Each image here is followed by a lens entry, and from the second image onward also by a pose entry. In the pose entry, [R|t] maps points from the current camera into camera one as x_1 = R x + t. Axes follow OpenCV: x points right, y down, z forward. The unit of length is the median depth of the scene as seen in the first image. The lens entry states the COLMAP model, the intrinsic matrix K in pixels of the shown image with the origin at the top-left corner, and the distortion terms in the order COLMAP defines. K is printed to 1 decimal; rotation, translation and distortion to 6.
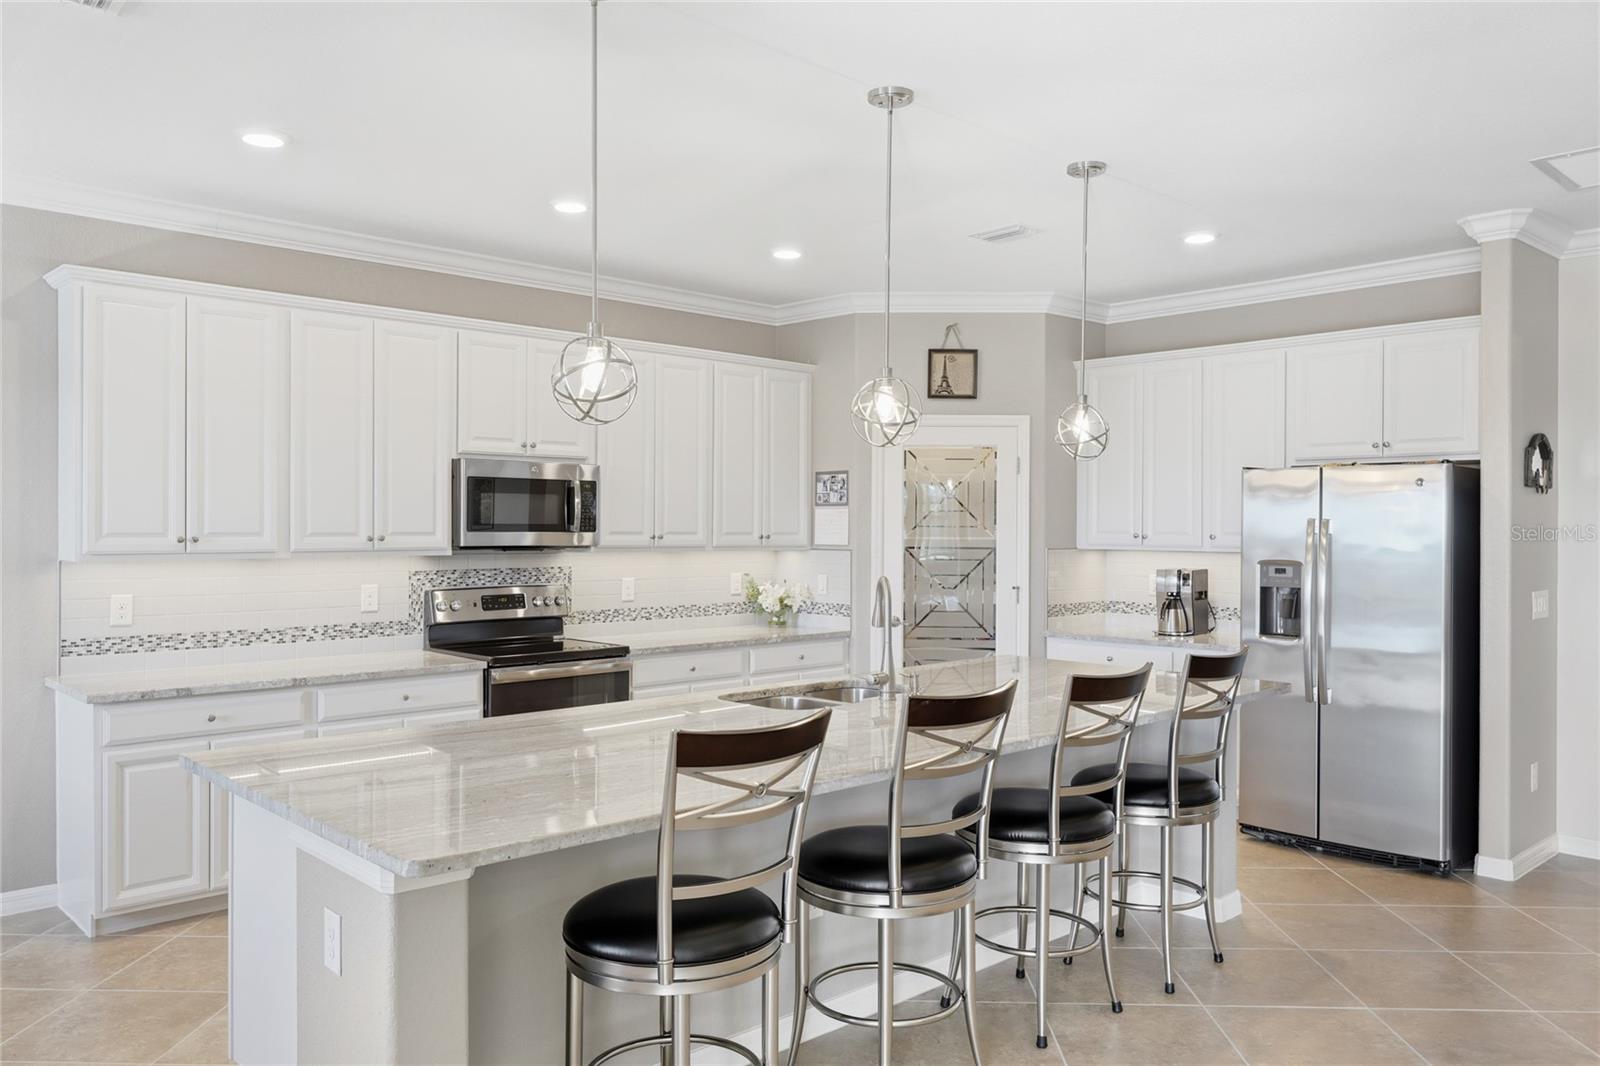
lens RADIAL K [[1209.4, 0, 801.7], [0, 1209.4, 528.5], [0, 0, 1]] dist [0.033224, -0.001741]
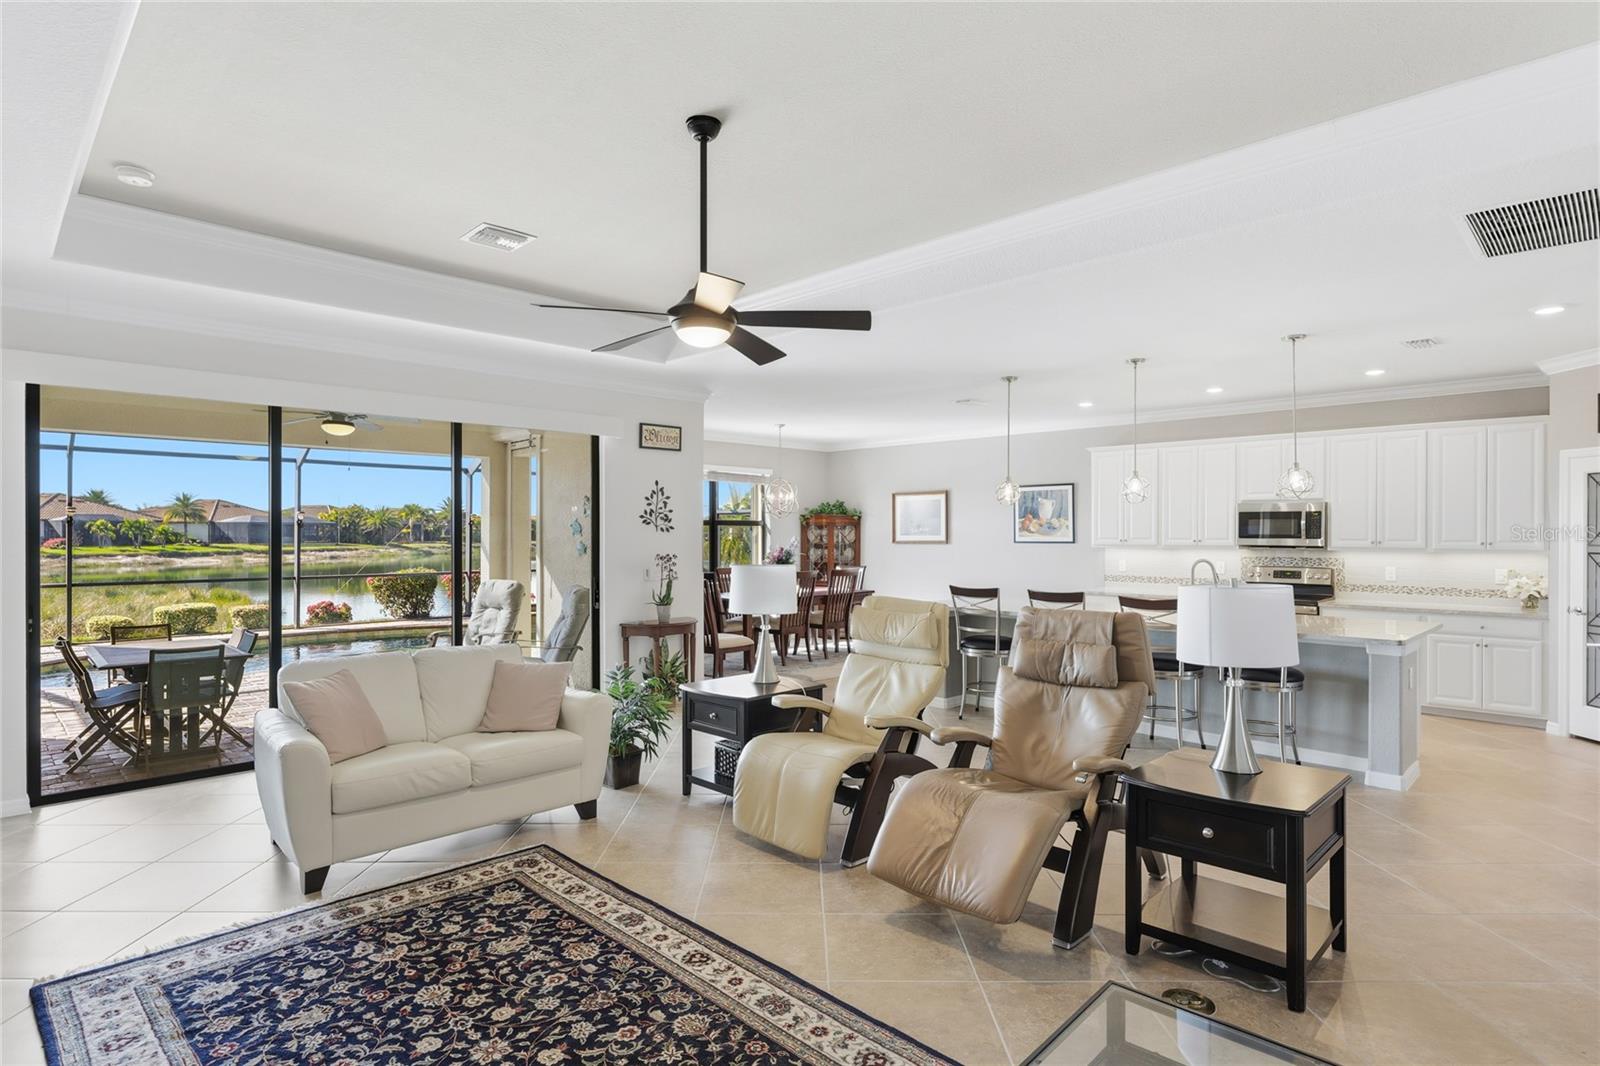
lens RADIAL K [[847.7, 0, 793.2], [0, 847.7, 529.0], [0, 0, 1]] dist [-0.009697, 0.002688]
pose [[0.015063, -0.008335, -0.999852, 0.958107], [-0.004171, 0.999956, -0.008399, 0.001842], [0.999878, 0.004296, 0.015027, 0.160075]]
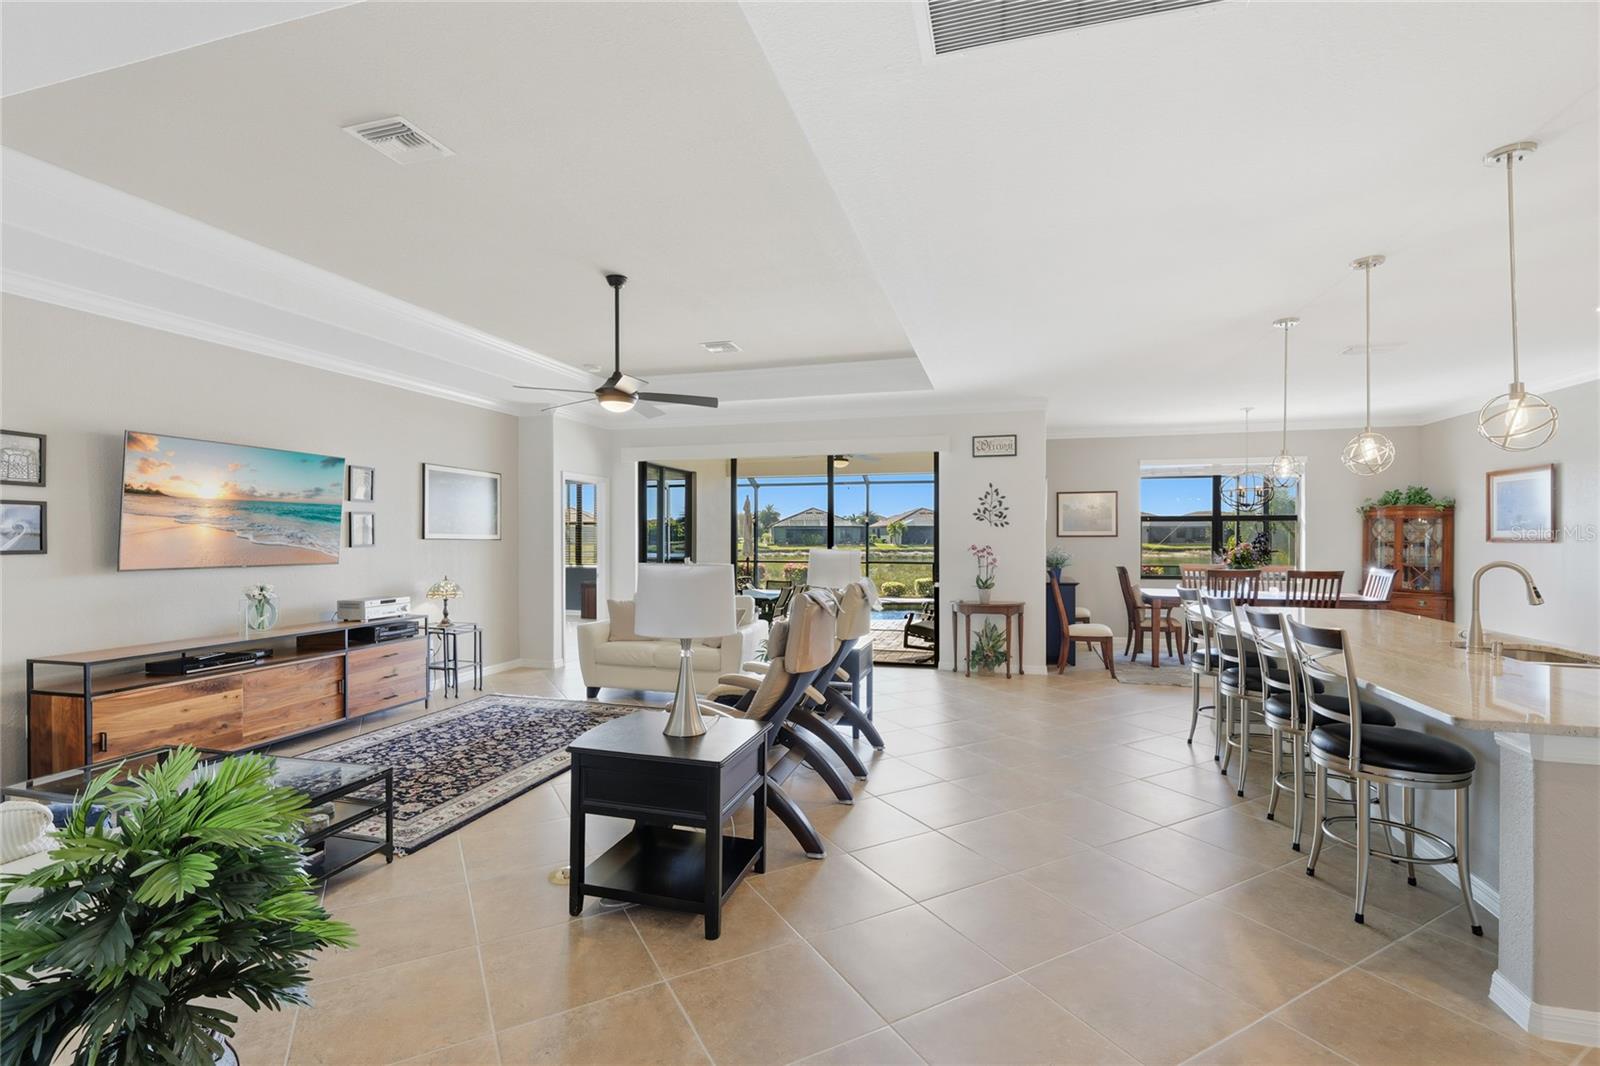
lens RADIAL K [[722.1, 0, 802.5], [0, 722.1, 536.6], [0, 0, 1]] dist [-0.000887, -0.000030]
pose [[-0.869996, -0.002403, -0.493054, 0.661369], [-0.005173, 0.999978, 0.004255, 0.008727], [0.493032, 0.006253, -0.869989, 0.799753]]
